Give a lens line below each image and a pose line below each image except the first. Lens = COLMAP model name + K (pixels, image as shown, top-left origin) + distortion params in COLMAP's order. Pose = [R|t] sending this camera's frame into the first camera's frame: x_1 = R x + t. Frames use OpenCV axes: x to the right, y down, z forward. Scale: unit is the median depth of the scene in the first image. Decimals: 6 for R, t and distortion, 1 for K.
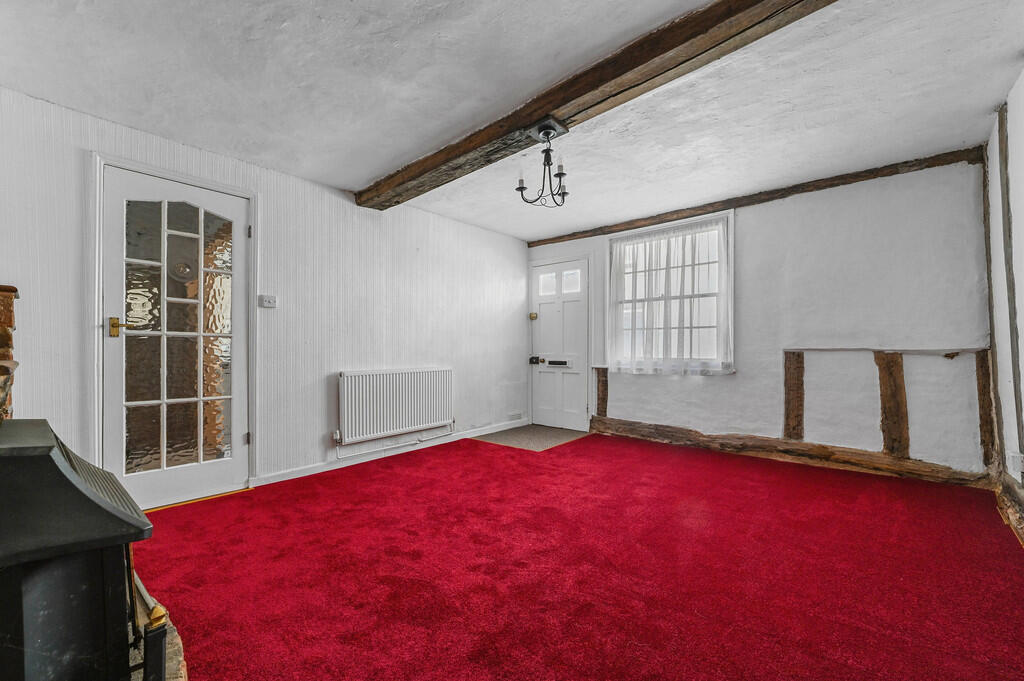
lens RADIAL K [[407.1, 0, 515.9], [0, 407.1, 348.0], [0, 0, 1]] dist [-0.005345, -0.000161]
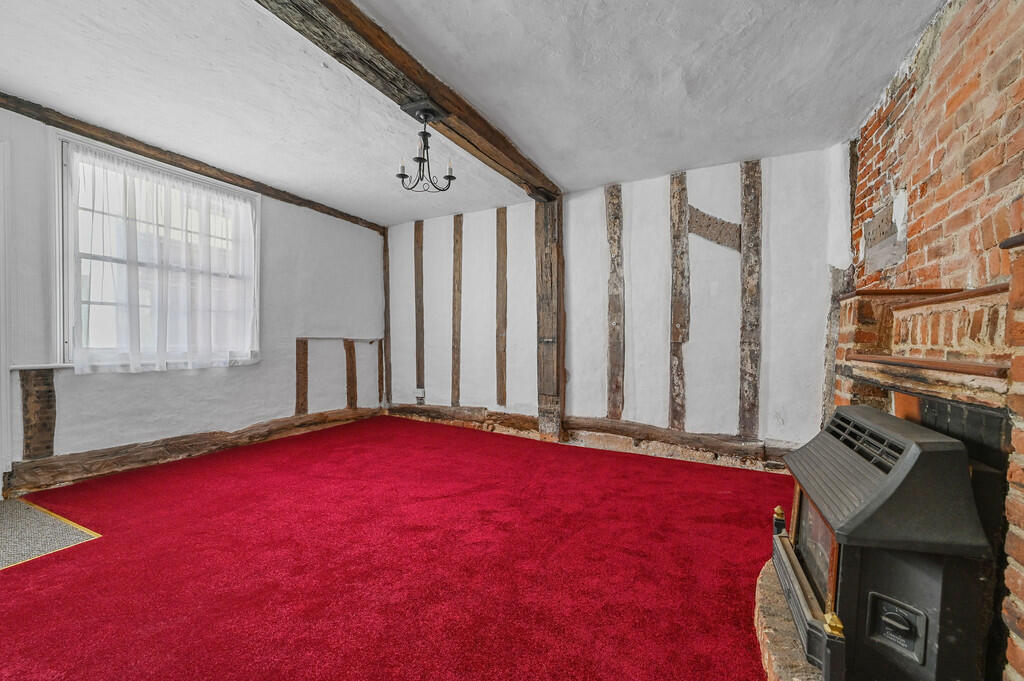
lens RADIAL K [[407.1, 0, 514.8], [0, 407.1, 343.5], [0, 0, 1]] dist [-0.005345, -0.000161]
pose [[-0.244667, -0.013197, 0.969517, -0.604414], [-0.021369, 0.999738, 0.008216, -0.003440], [-0.969372, -0.018708, -0.244885, 0.679555]]
